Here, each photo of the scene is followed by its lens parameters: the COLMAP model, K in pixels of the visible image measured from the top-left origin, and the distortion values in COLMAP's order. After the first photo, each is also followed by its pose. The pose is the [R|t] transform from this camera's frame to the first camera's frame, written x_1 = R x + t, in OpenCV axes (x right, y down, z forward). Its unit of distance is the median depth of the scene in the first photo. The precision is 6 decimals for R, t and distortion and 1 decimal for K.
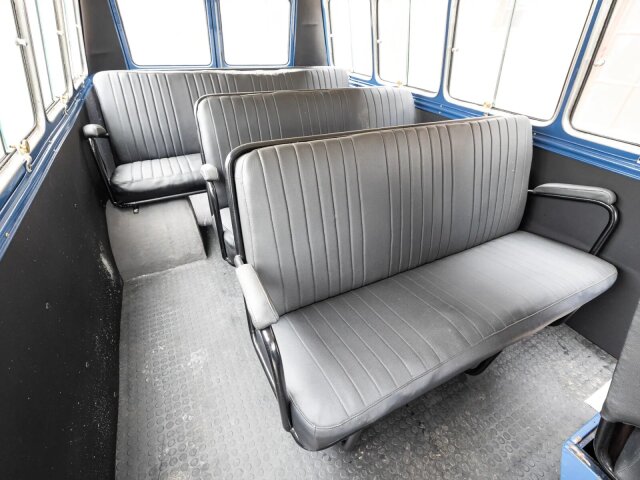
lens RADIAL K [[329.4, 0, 354.5], [0, 329.4, 219.3], [0, 0, 1]] dist [-0.007067, -0.000866]
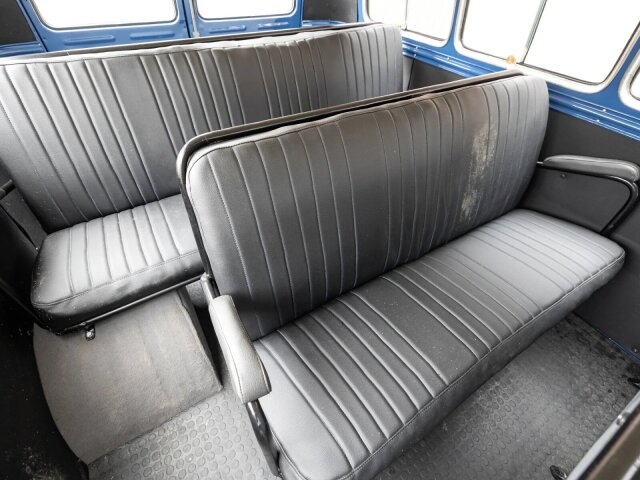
lens RADIAL K [[310.4, 0, 320.9], [0, 310.4, 238.9], [0, 0, 1]] dist [0.001236, 0.002016]
pose [[0.999537, -0.025578, 0.016489, -0.226558], [0.021356, 0.975555, 0.218715, -0.240458], [-0.021680, -0.218262, 0.975649, 0.417979]]
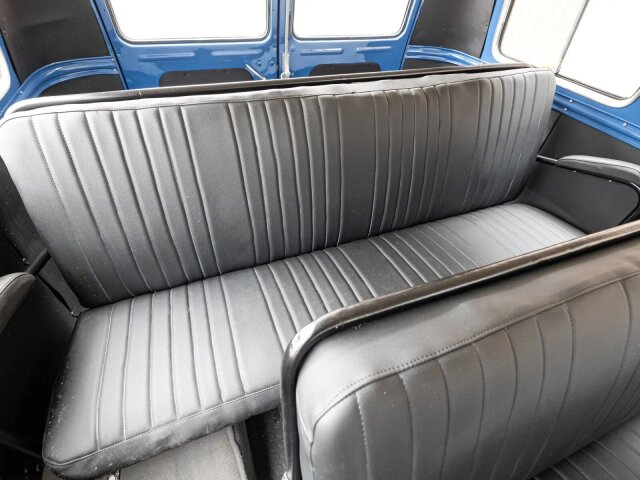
lens RADIAL K [[310.4, 0, 318.9], [0, 310.4, 239.0], [0, 0, 1]] dist [0.001236, 0.002016]
pose [[0.988550, 0.121628, -0.089302, -0.336227], [-0.098887, 0.969229, 0.225426, -0.355112], [0.113972, -0.214014, 0.970159, 0.584426]]
